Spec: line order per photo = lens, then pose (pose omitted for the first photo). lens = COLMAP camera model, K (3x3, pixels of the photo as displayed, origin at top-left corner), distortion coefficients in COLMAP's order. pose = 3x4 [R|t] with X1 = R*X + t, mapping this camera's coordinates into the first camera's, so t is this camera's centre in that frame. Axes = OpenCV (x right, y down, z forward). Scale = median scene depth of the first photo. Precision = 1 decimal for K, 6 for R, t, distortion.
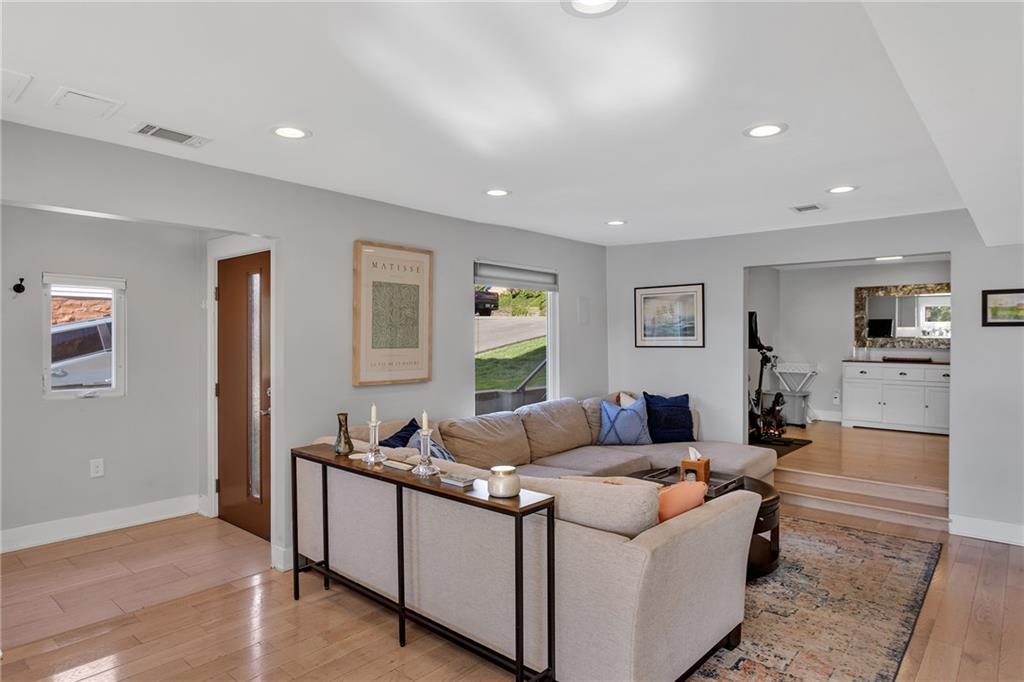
lens RADIAL K [[585.8, 0, 512.0], [0, 585.8, 341.0], [0, 0, 1]] dist [-0.000511, 0.000303]
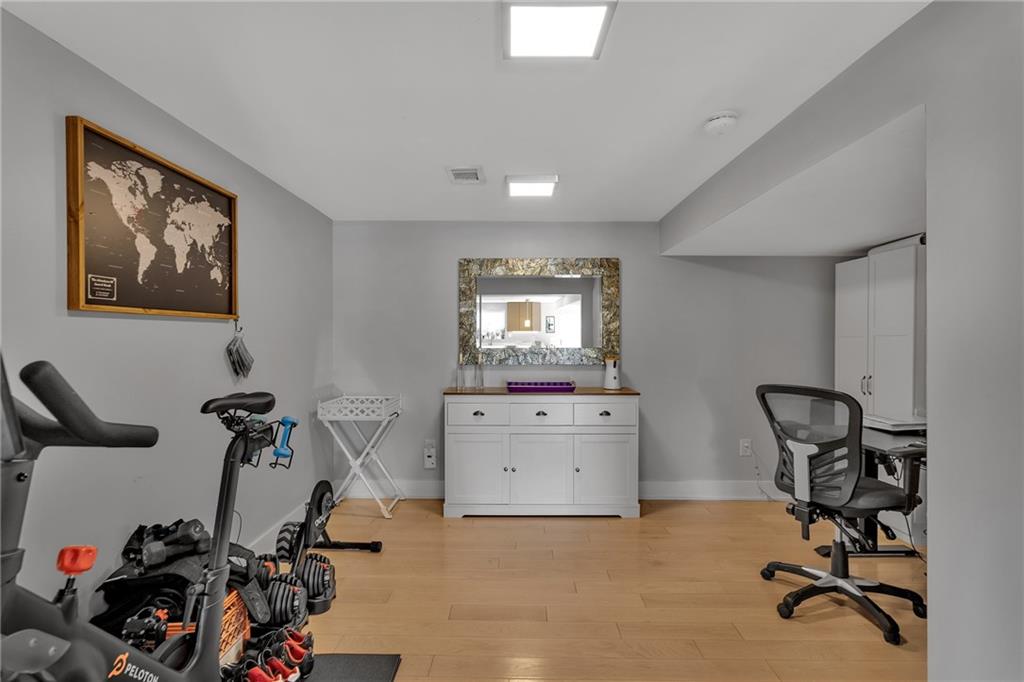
lens RADIAL K [[481.2, 0, 512.0], [0, 481.2, 341.0], [0, 0, 1]] dist [0.003275, 0.001178]
pose [[0.740055, -0.010987, 0.672456, 0.323977], [0.008976, 0.999939, 0.006459, -0.015377], [-0.672486, 0.001256, 0.740109, 0.647260]]
